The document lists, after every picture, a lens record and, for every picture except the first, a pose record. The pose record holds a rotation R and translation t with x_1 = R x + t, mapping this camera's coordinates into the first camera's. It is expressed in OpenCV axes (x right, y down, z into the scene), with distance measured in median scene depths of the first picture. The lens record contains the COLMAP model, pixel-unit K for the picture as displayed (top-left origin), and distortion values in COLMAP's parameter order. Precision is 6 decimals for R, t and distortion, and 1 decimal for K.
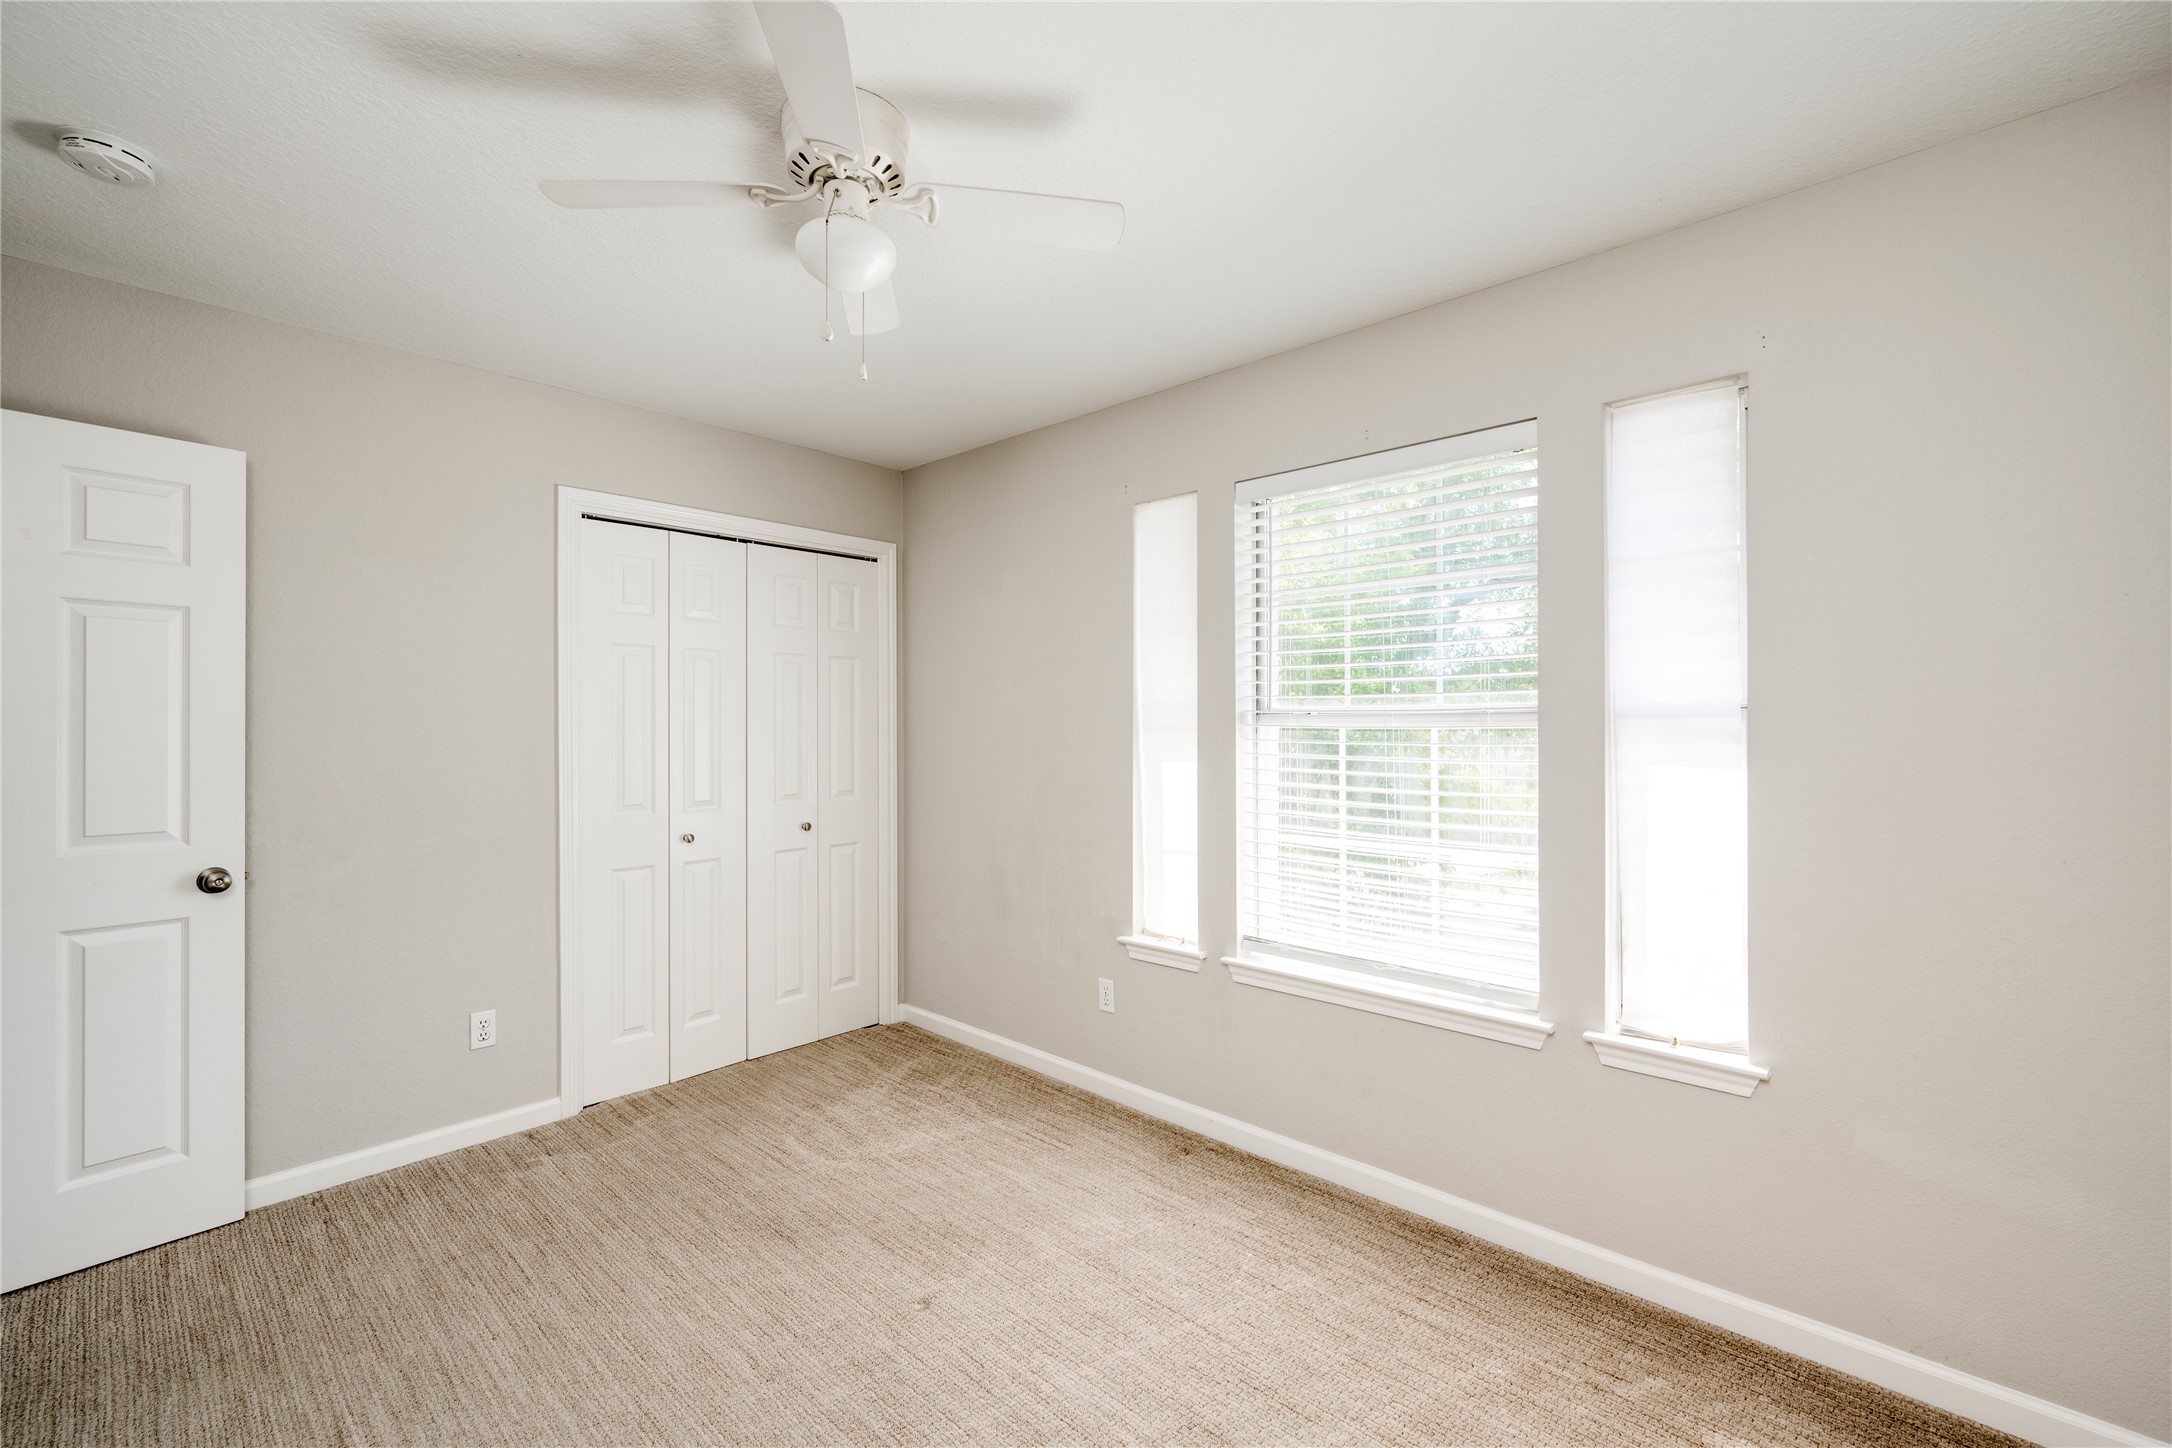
lens RADIAL K [[925.9, 0, 1089.2], [0, 925.9, 717.2], [0, 0, 1]] dist [-0.003656, 0.000302]
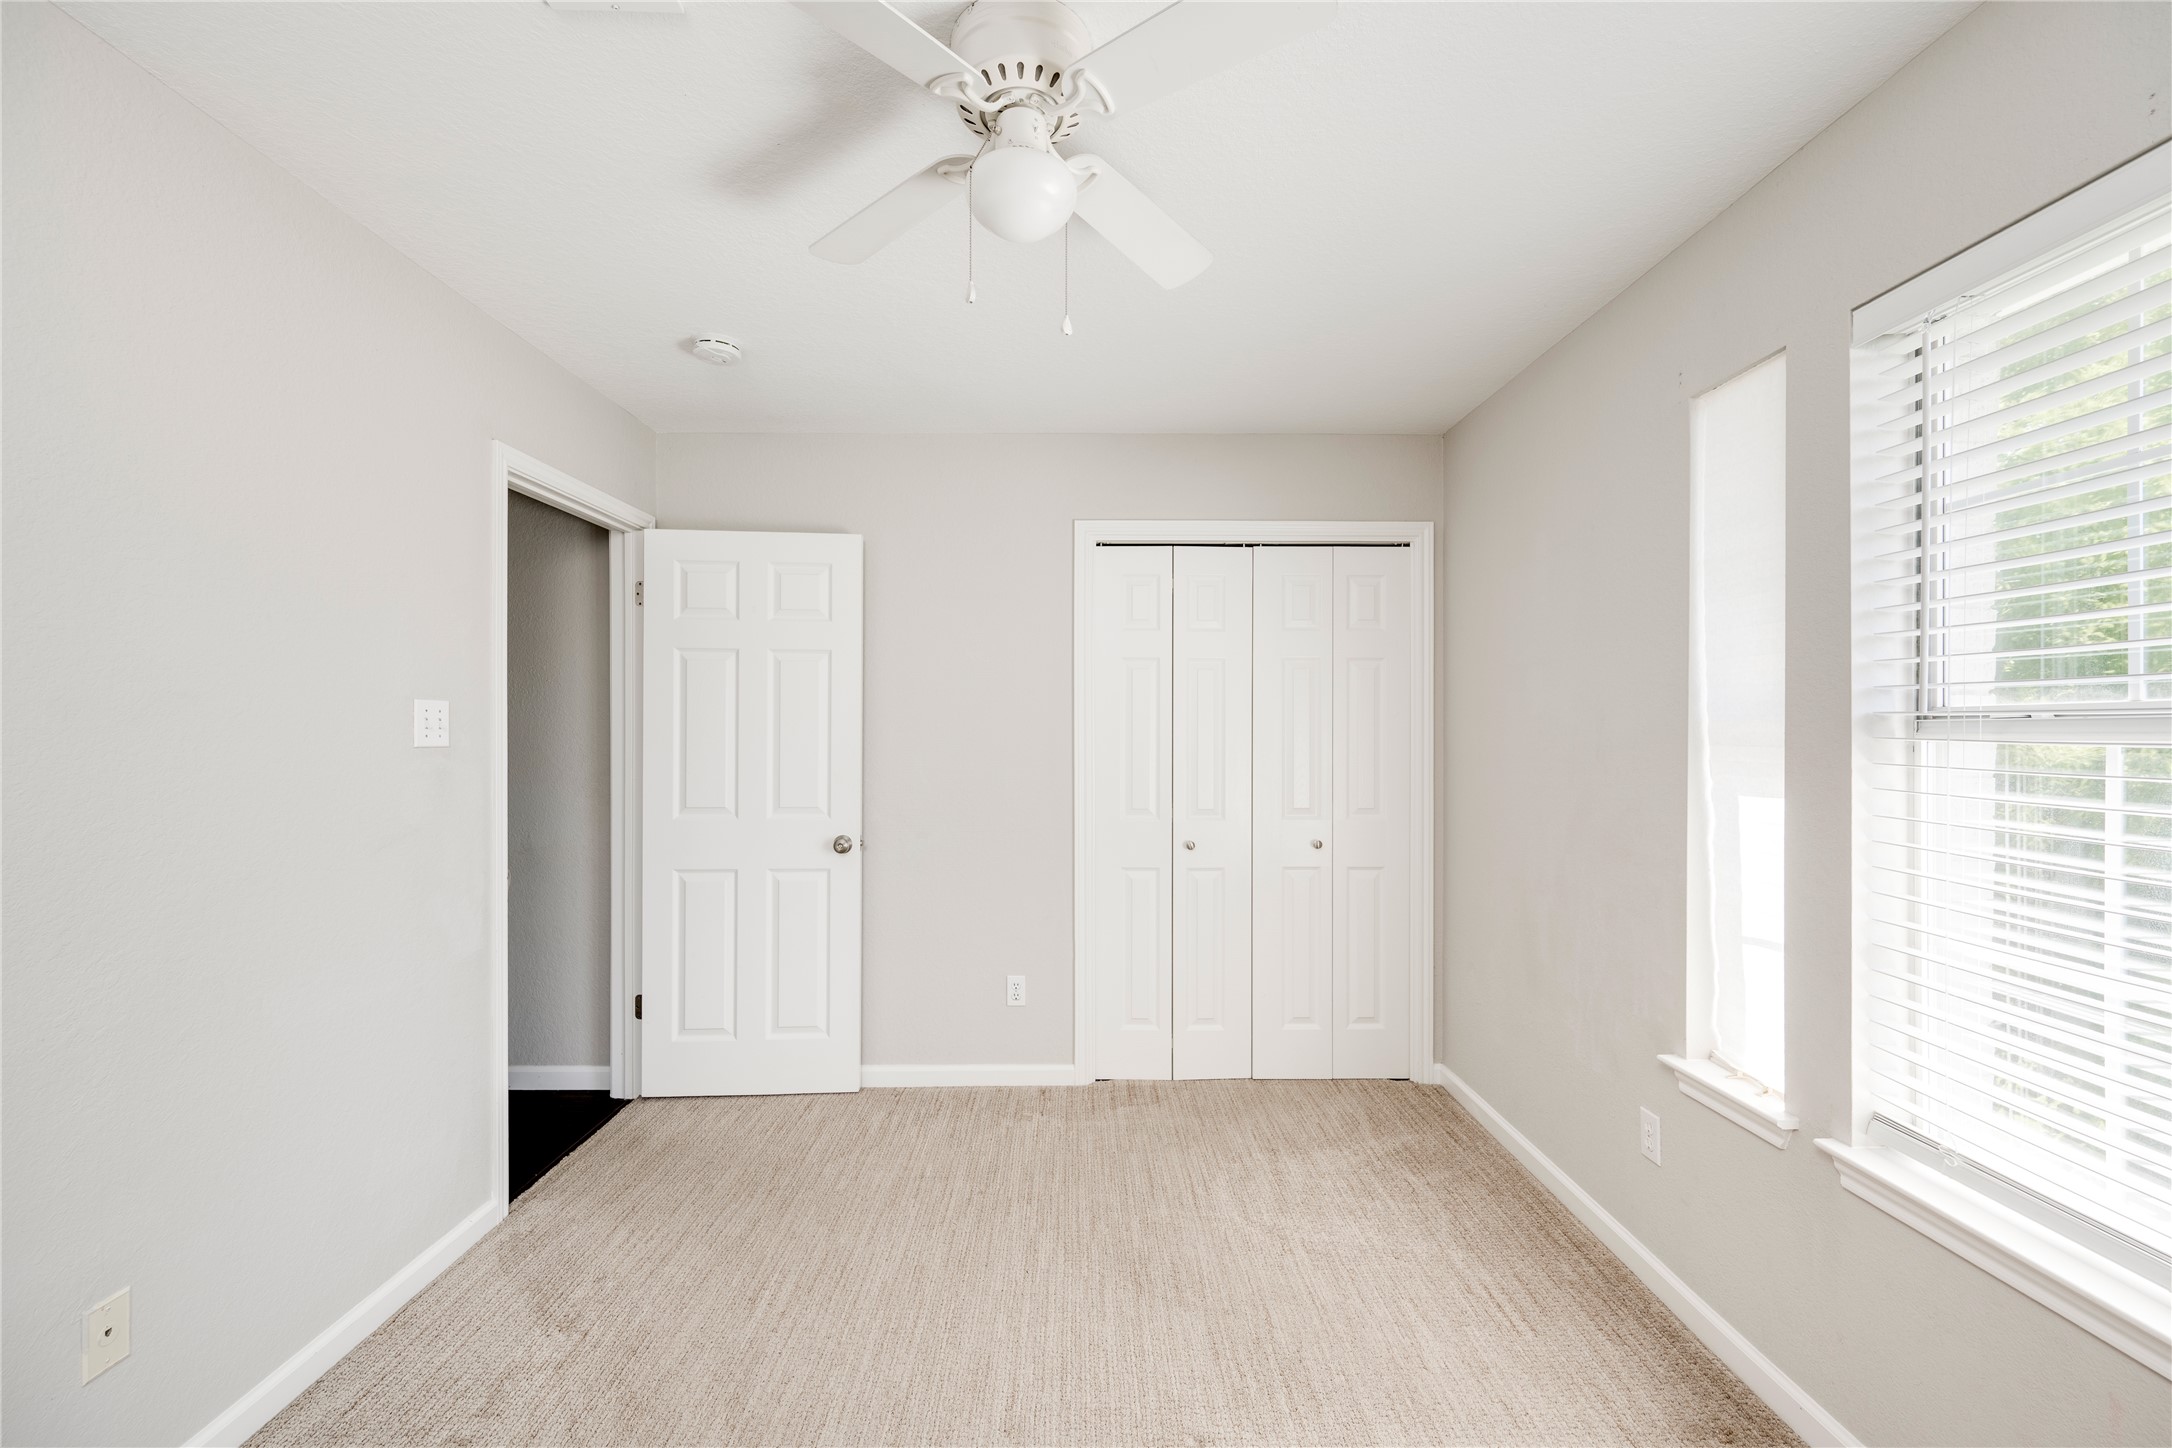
lens RADIAL K [[894.5, 0, 1081.3], [0, 894.5, 730.4], [0, 0, 1]] dist [0.007080, 0.000008]
pose [[0.684318, 0.000766, -0.729184, 0.236195], [0.002557, 0.999991, 0.003449, 0.000841], [0.729180, -0.004225, 0.684309, 0.275267]]
